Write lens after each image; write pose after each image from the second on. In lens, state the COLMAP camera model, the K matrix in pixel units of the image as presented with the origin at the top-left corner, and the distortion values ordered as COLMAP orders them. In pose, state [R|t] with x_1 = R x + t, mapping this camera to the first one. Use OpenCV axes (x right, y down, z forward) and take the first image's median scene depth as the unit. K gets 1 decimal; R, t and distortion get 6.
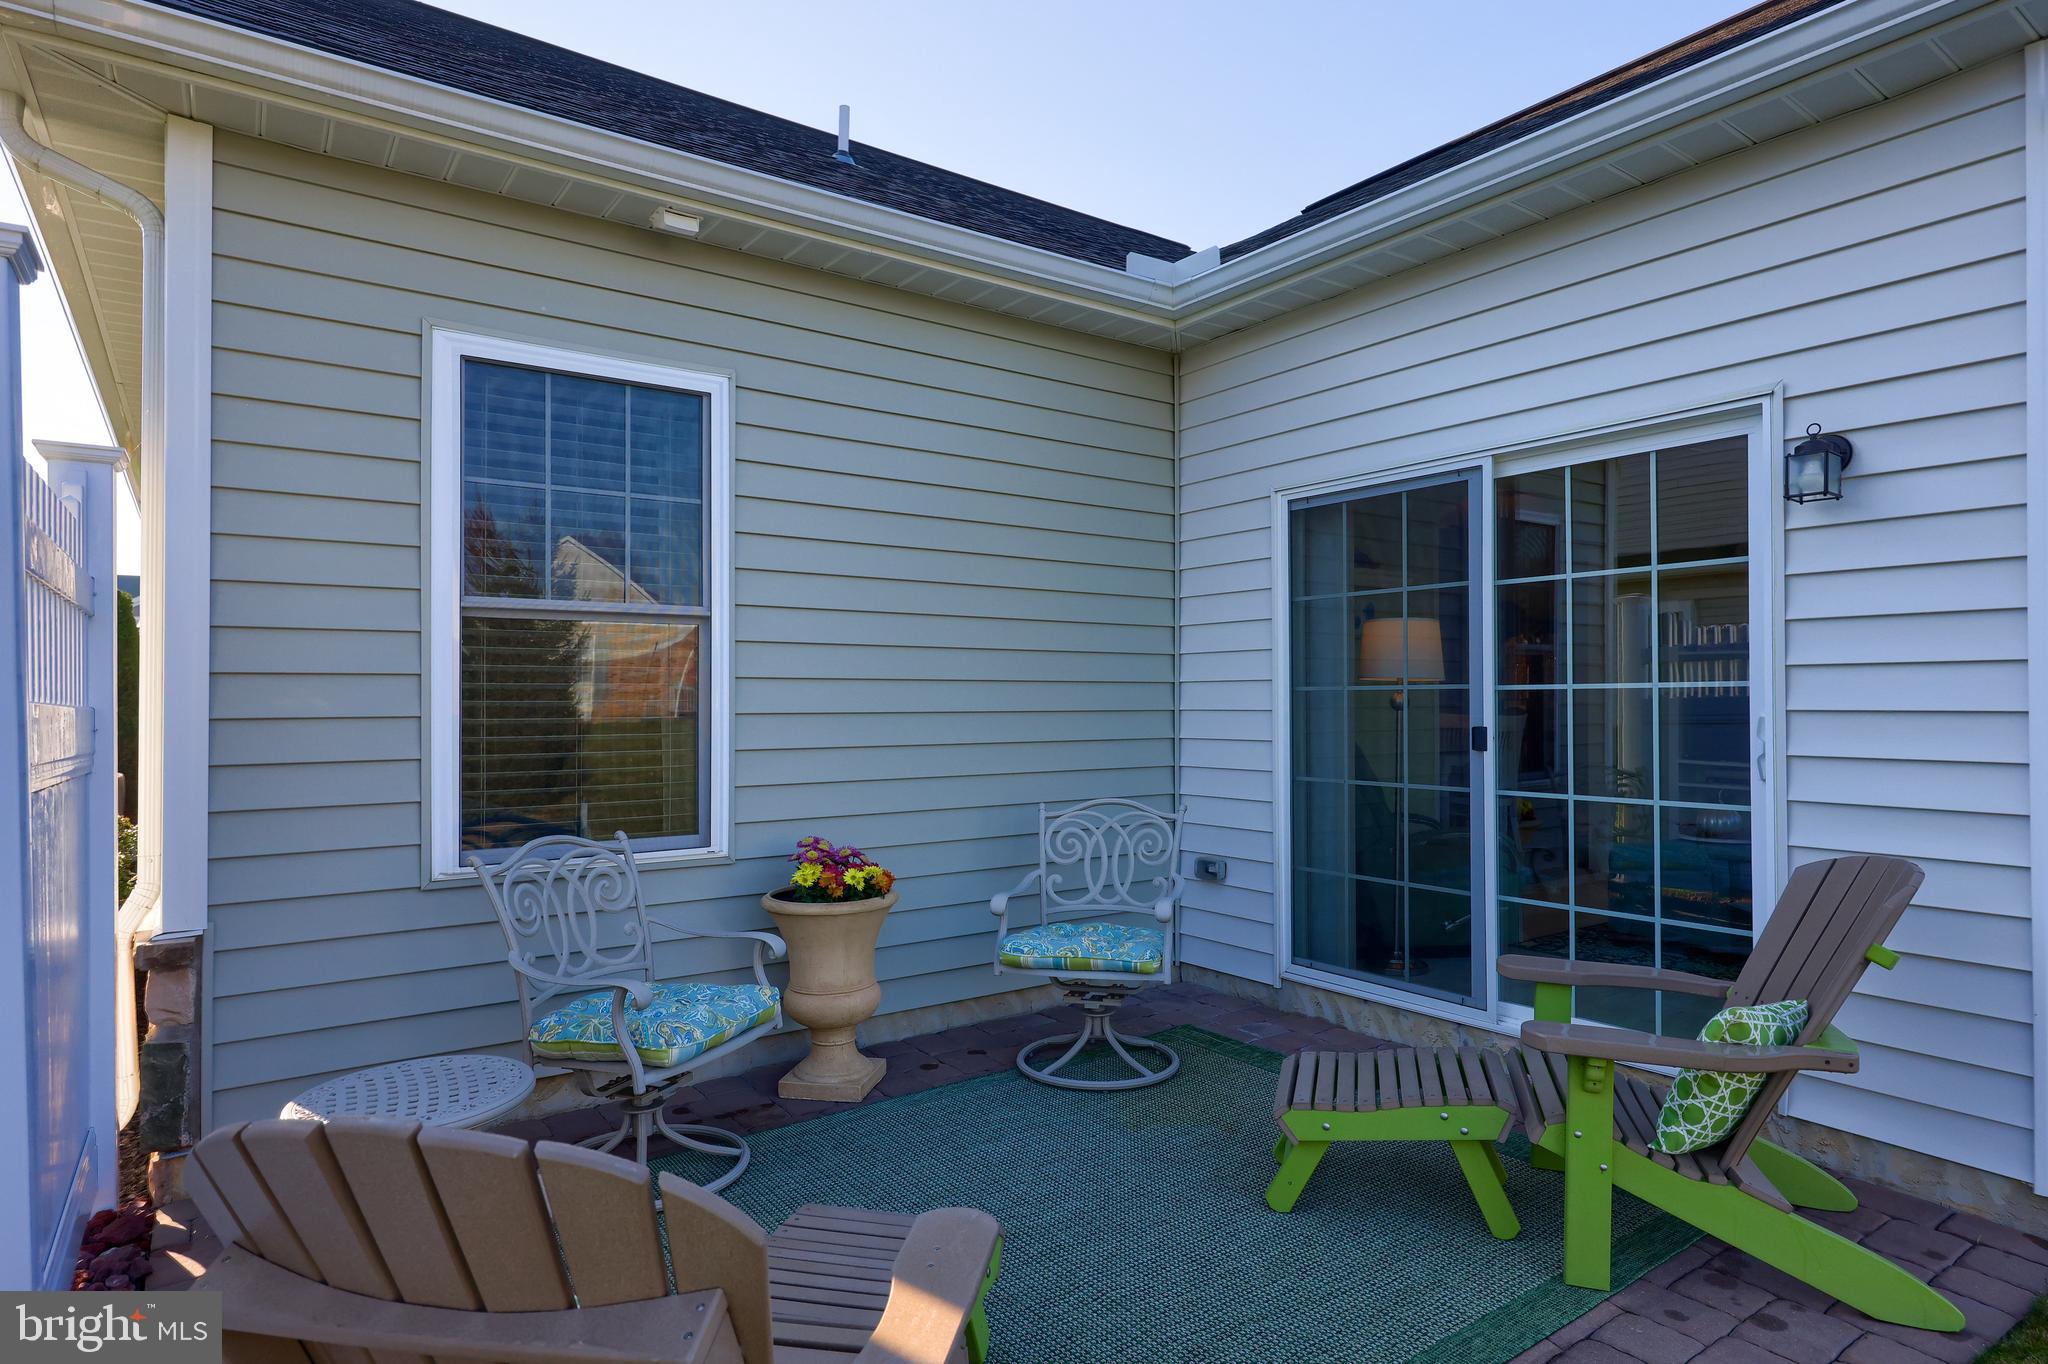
lens RADIAL K [[1119.7, 0, 1048.4], [0, 1119.7, 692.9], [0, 0, 1]] dist [0.010475, -0.001288]
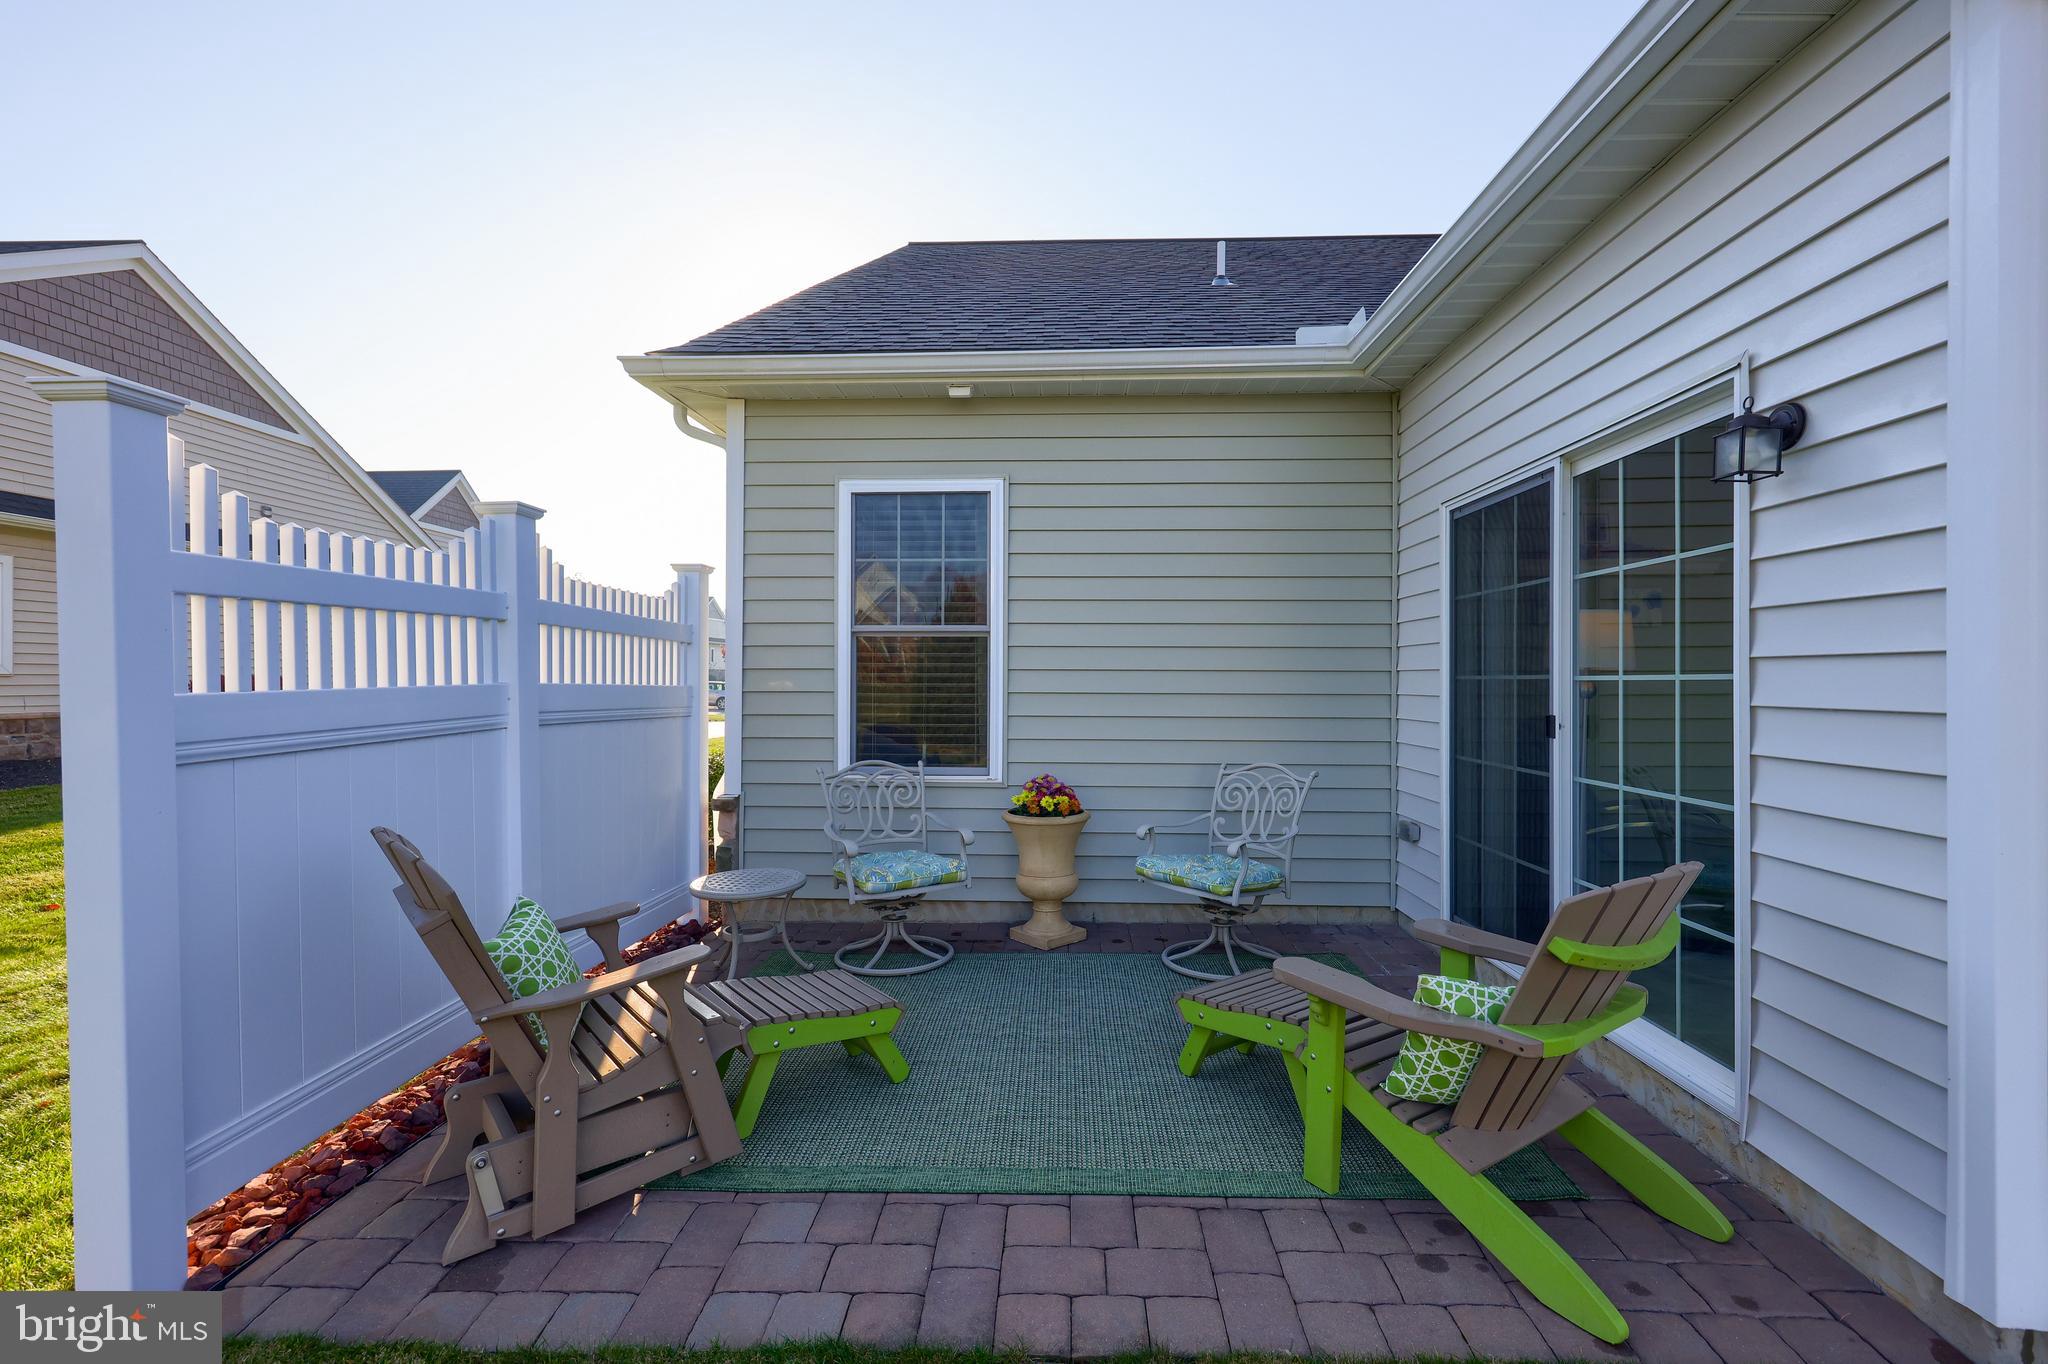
lens RADIAL K [[870.7, 0, 1029.5], [0, 870.7, 676.5], [0, 0, 1]] dist [0.008567, -0.001529]
pose [[0.793212, 0.003879, -0.608933, 0.515584], [-0.002337, 0.999992, 0.003326, -0.008291], [0.608941, -0.001215, 0.793215, 0.054013]]
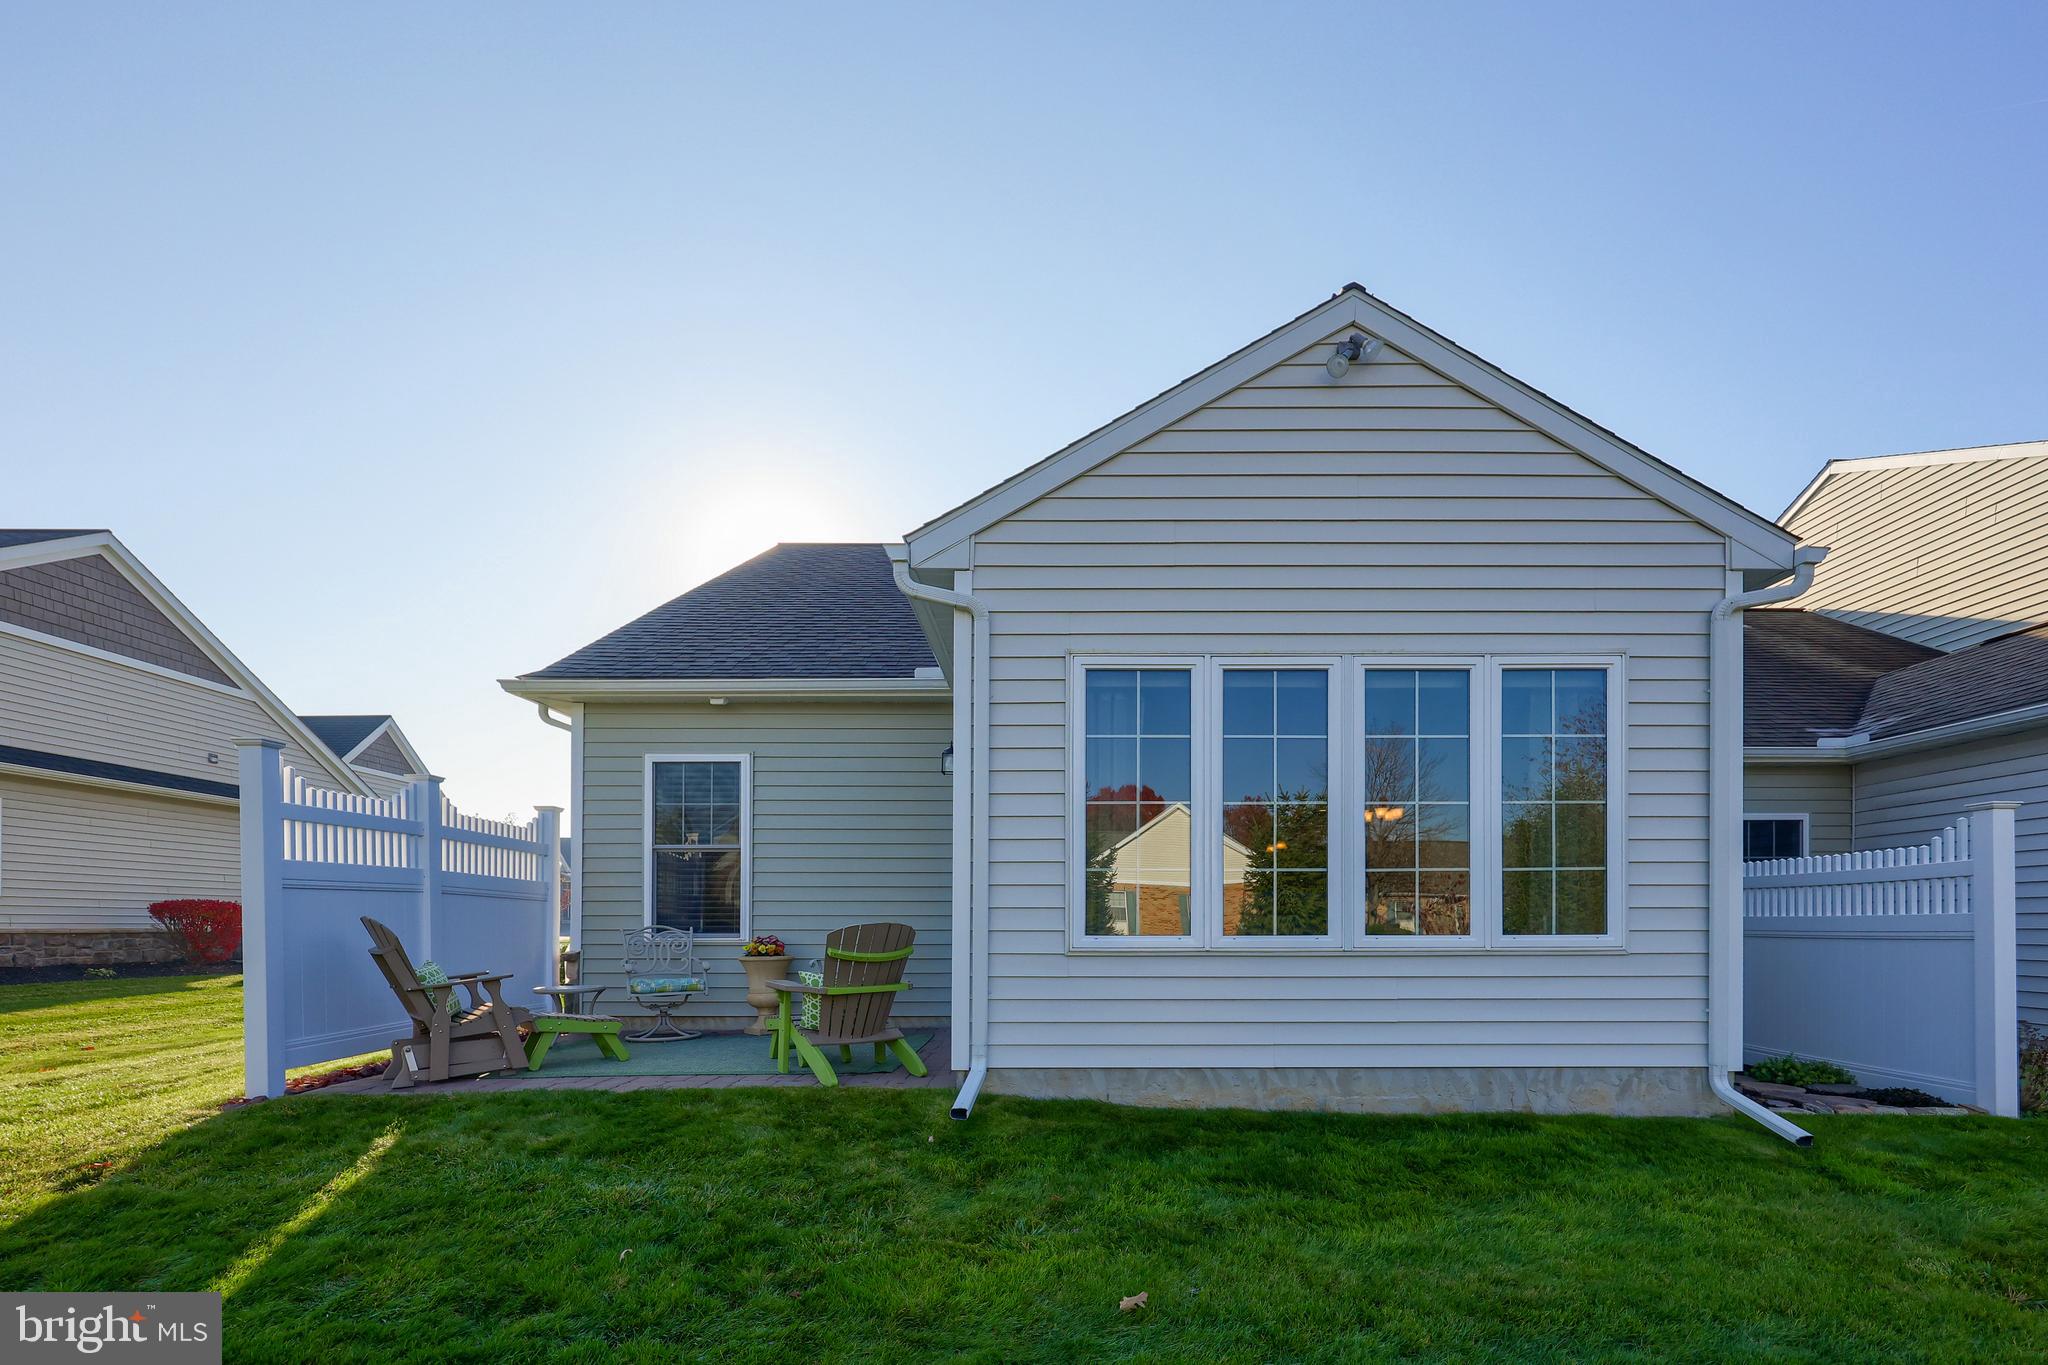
lens RADIAL K [[870.7, 0, 1046.4], [0, 870.7, 909.1], [0, 0, 1]] dist [0.008567, -0.001529]
pose [[0.832367, -0.006428, -0.554188, 1.435309], [0.004095, 0.999977, -0.005449, 0.087856], [0.554210, 0.002266, 0.832374, -0.283177]]
